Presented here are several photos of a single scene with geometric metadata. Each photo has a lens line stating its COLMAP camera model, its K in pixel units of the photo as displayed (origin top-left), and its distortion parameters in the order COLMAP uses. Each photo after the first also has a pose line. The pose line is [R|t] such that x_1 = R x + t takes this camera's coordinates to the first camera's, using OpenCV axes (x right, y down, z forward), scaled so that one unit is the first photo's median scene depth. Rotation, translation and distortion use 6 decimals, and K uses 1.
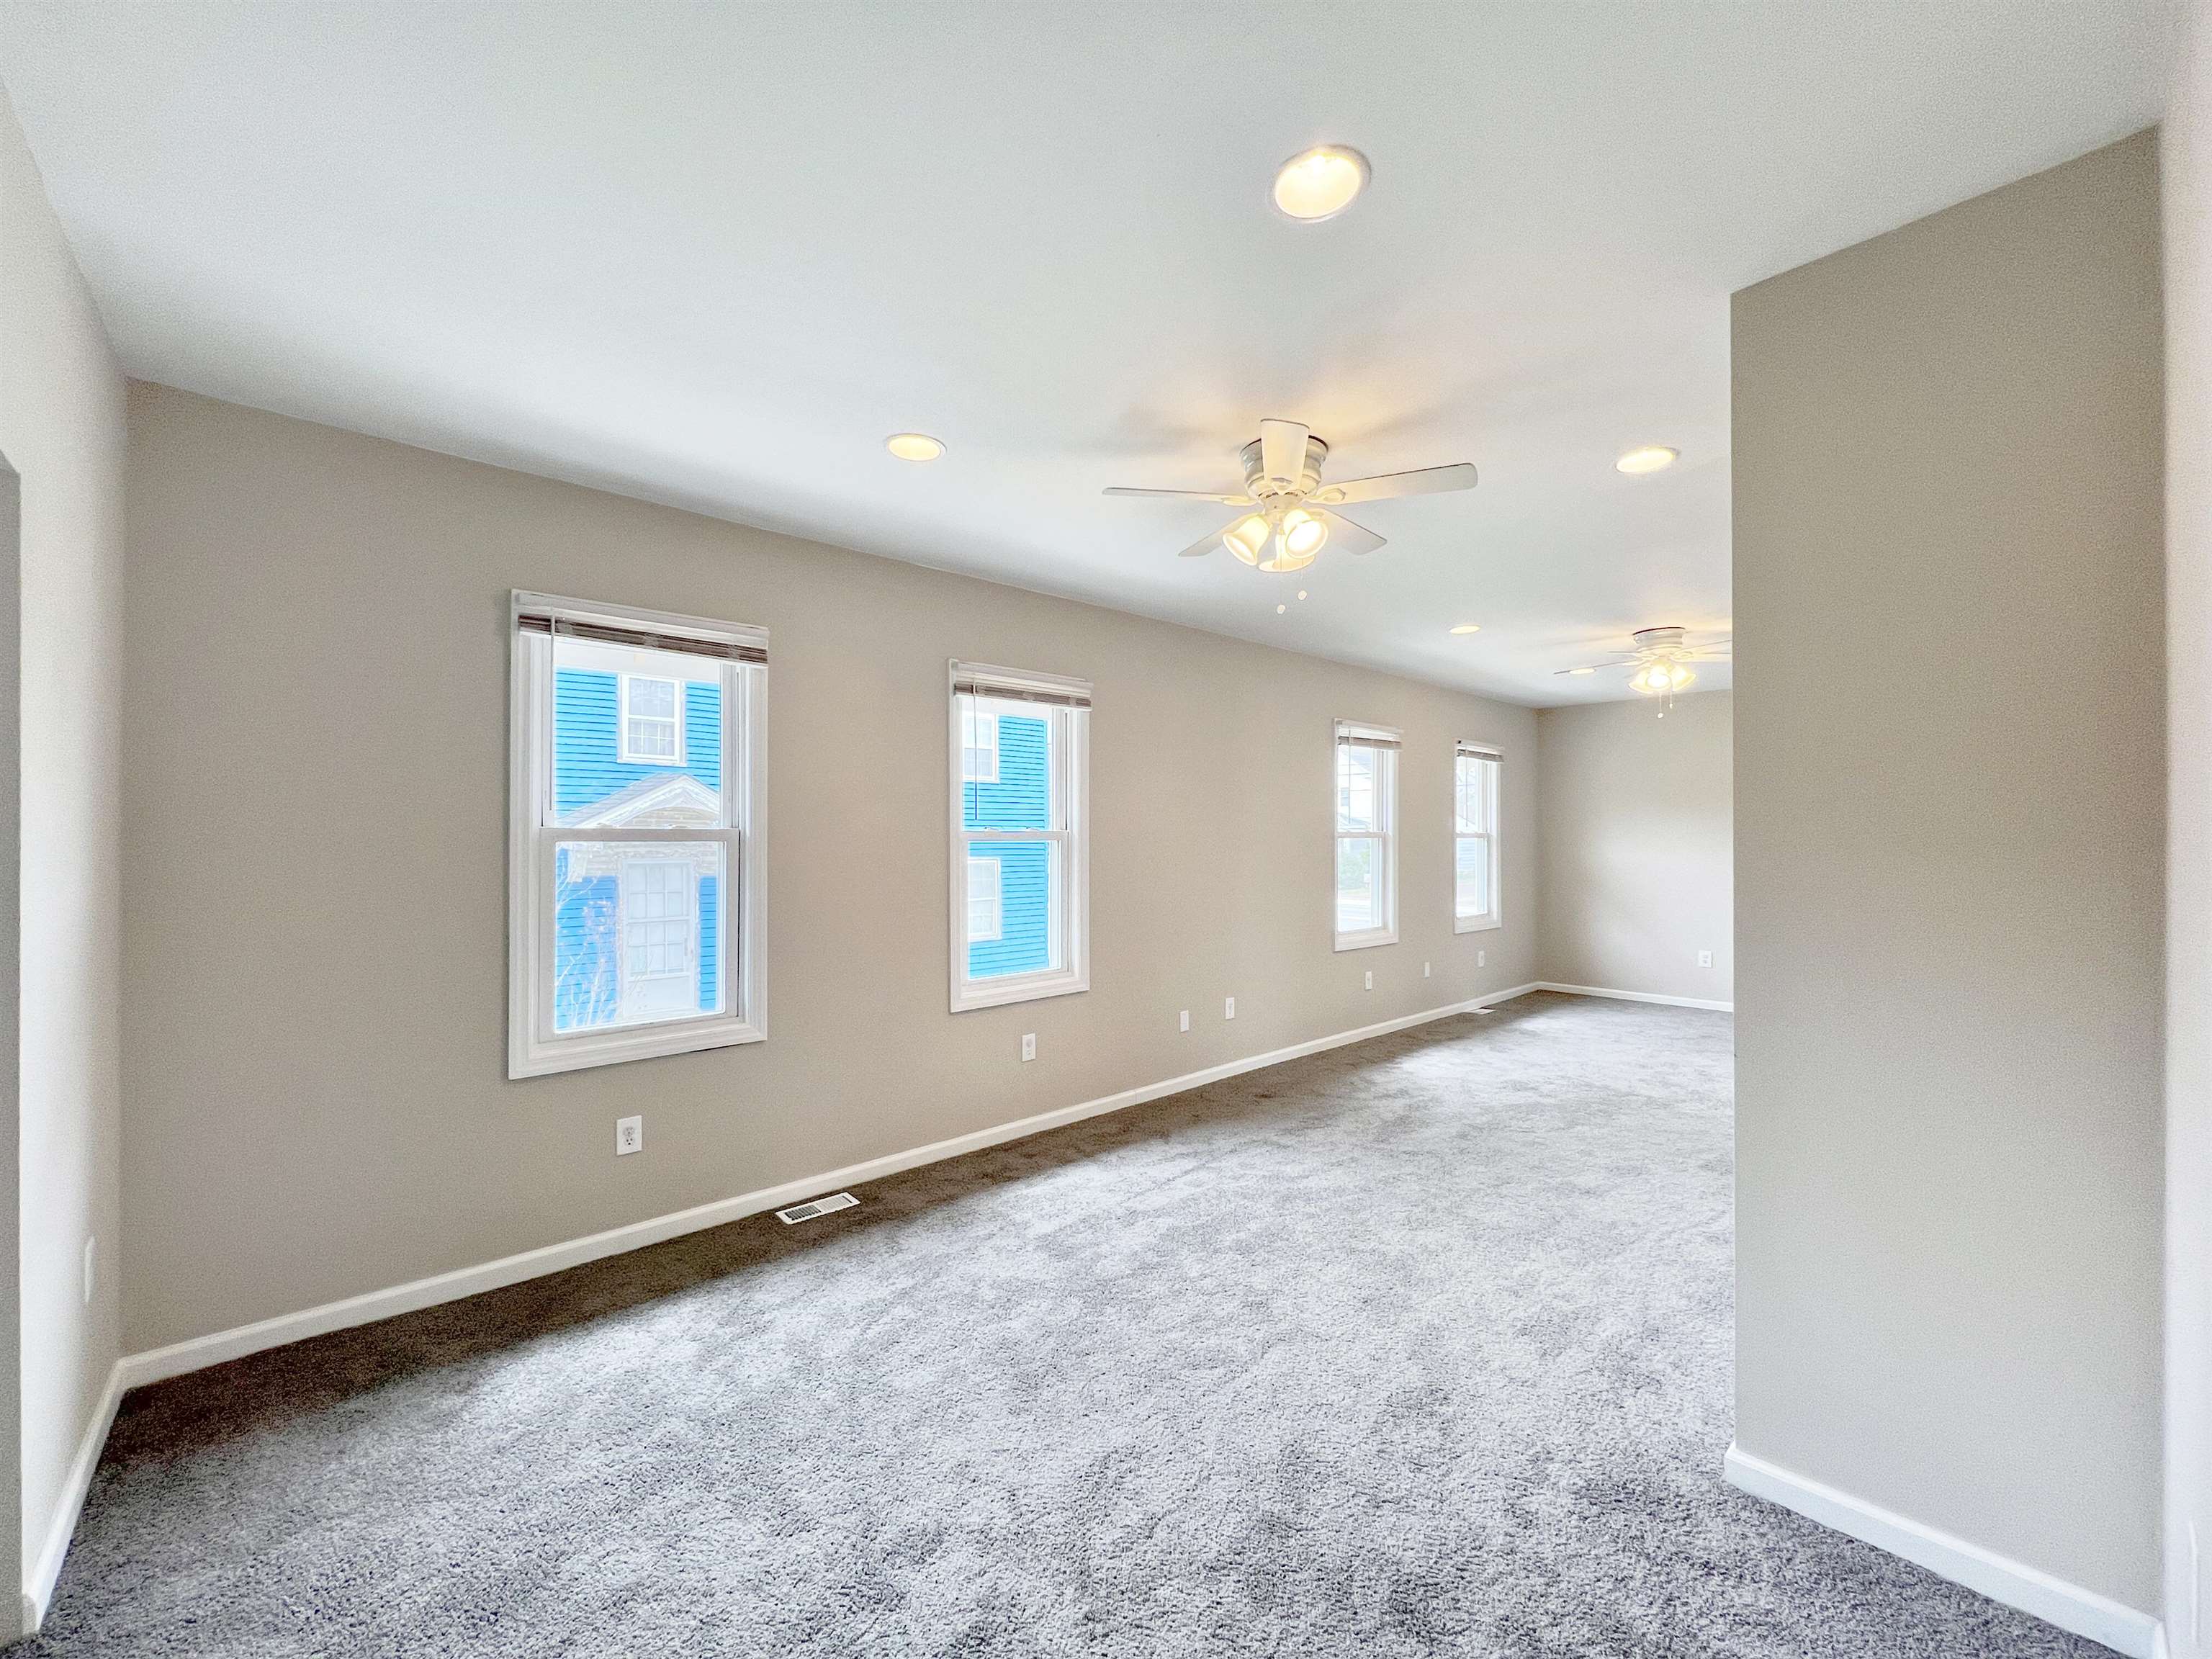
lens RADIAL K [[874.0, 0, 1096.4], [0, 874.0, 825.4], [0, 0, 1]] dist [-0.001380, -0.000002]
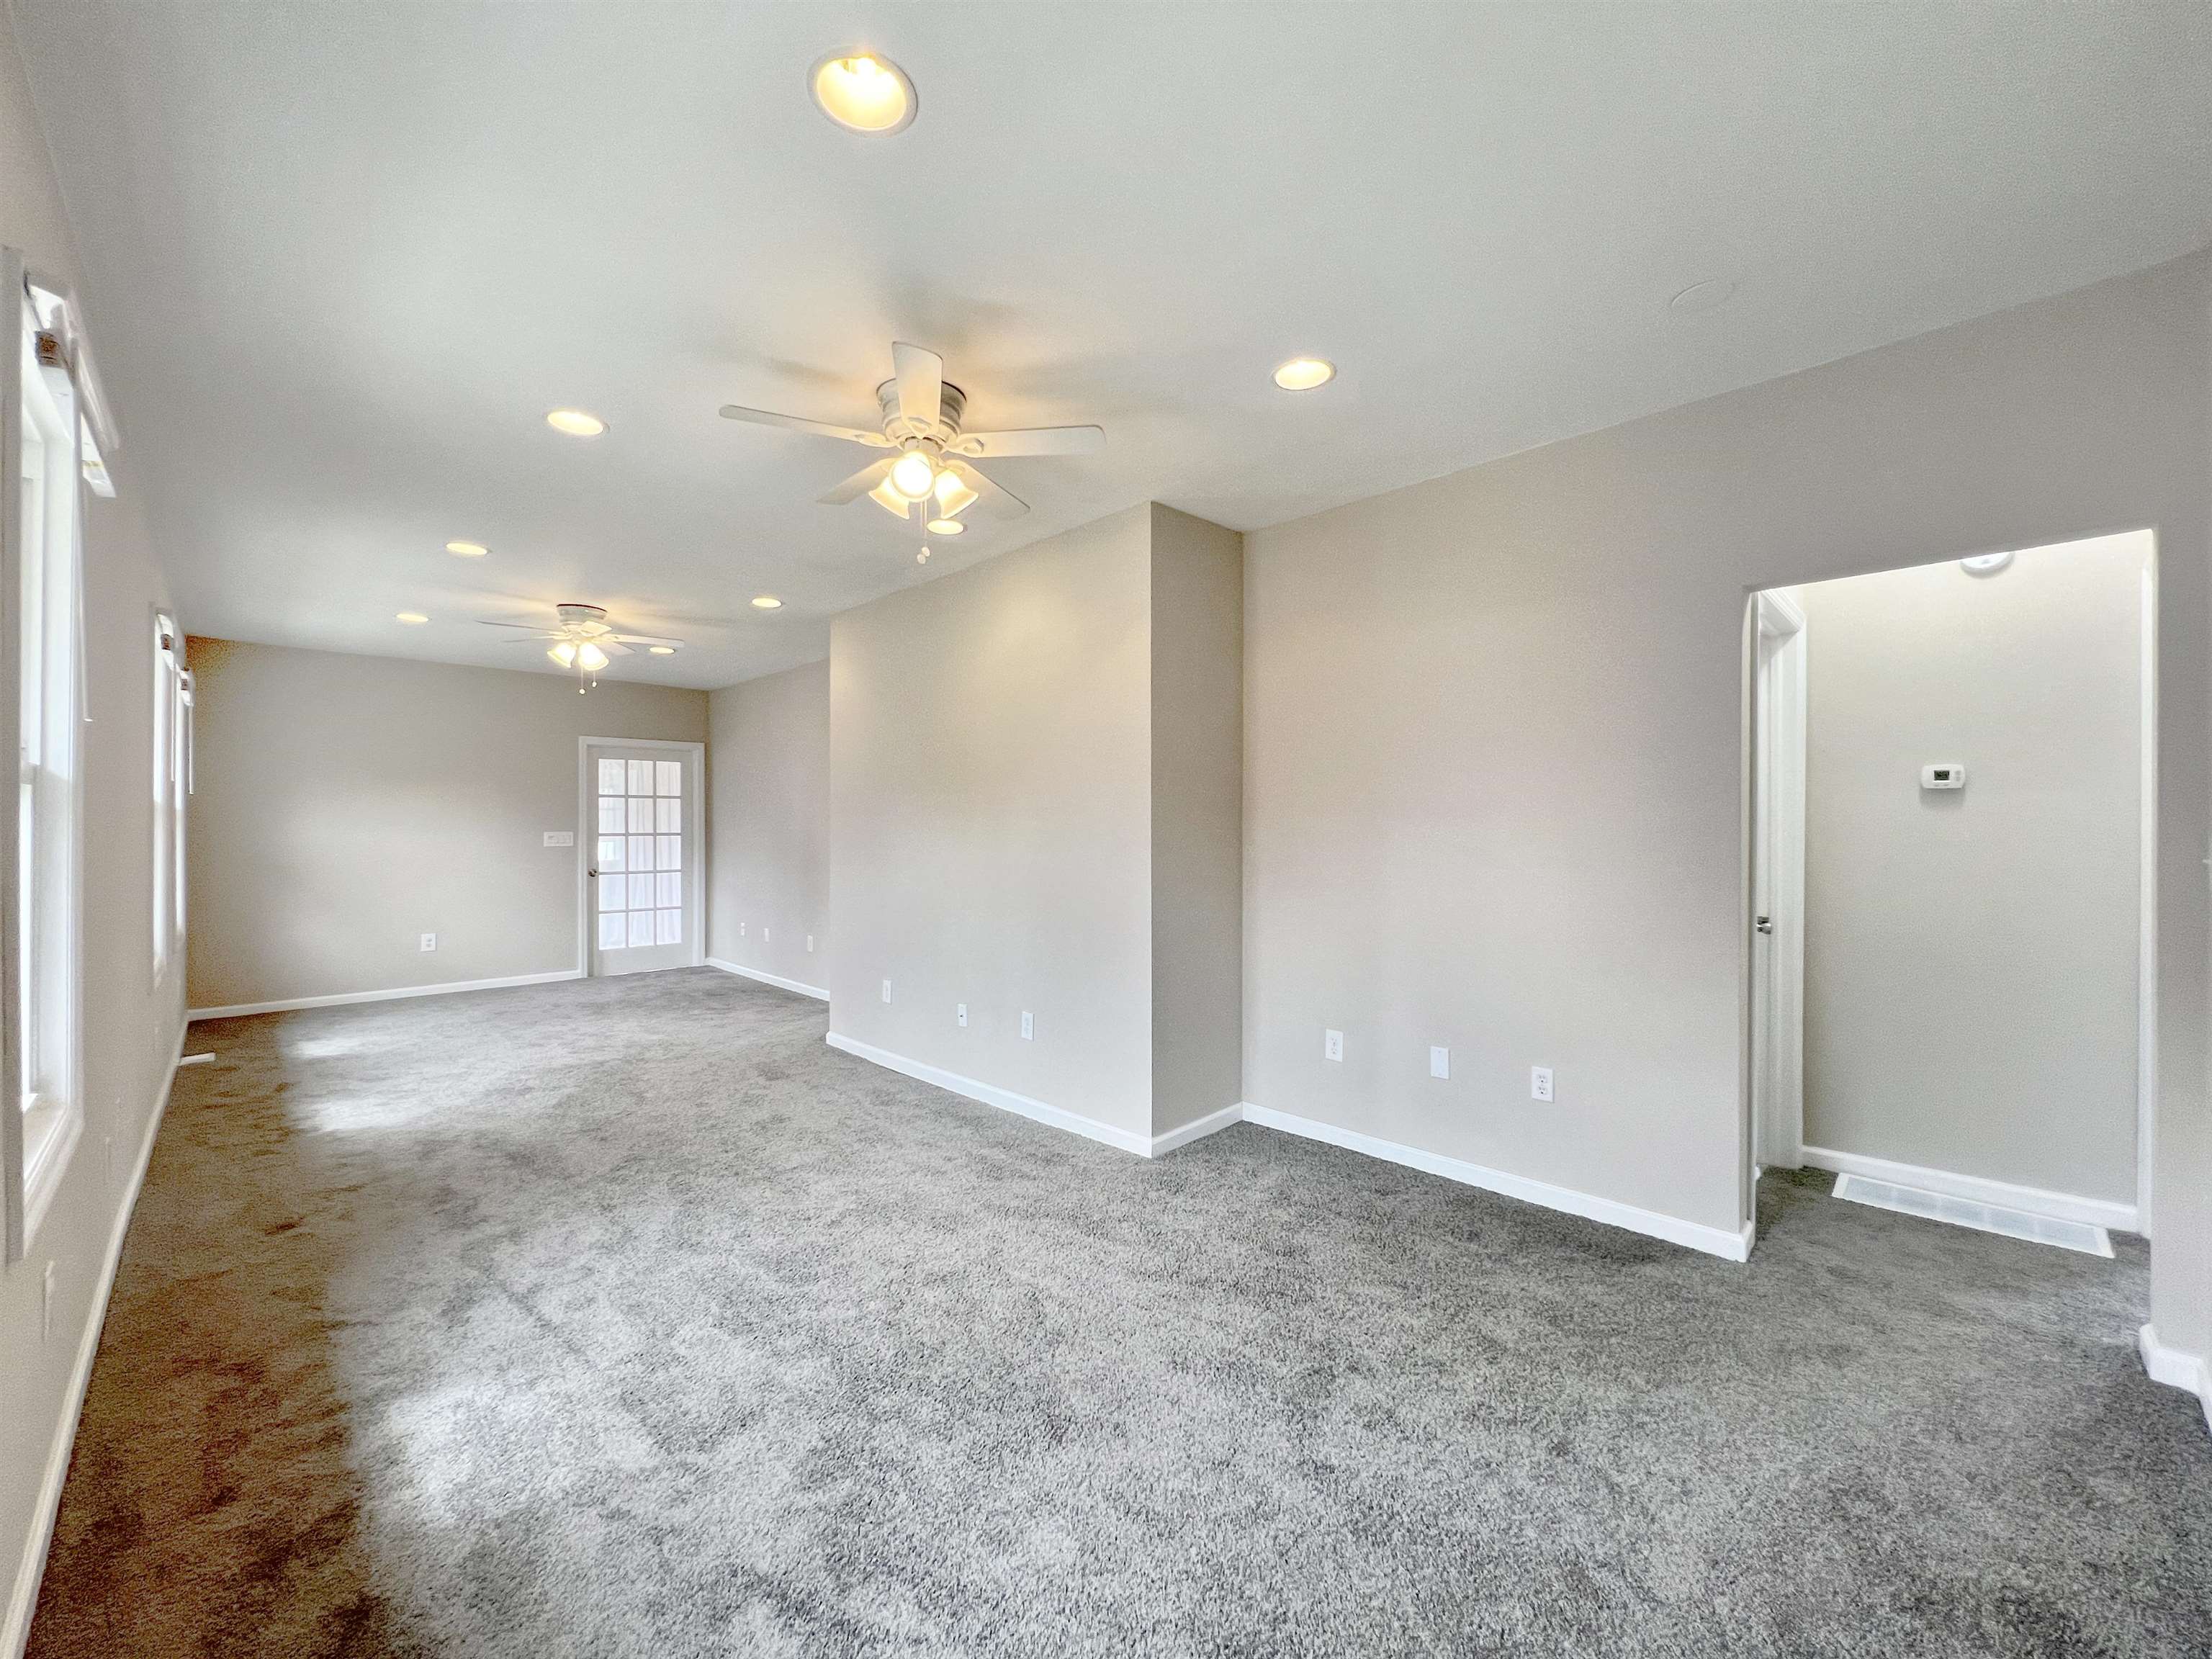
lens RADIAL K [[874.0, 0, 1096.4], [0, 874.0, 825.4], [0, 0, 1]] dist [-0.001380, -0.000002]
pose [[-0.033609, 0.003169, 0.999430, -0.562405], [-0.014793, 0.999884, -0.003668, 0.035736], [-0.999326, -0.014908, -0.033559, 0.612694]]
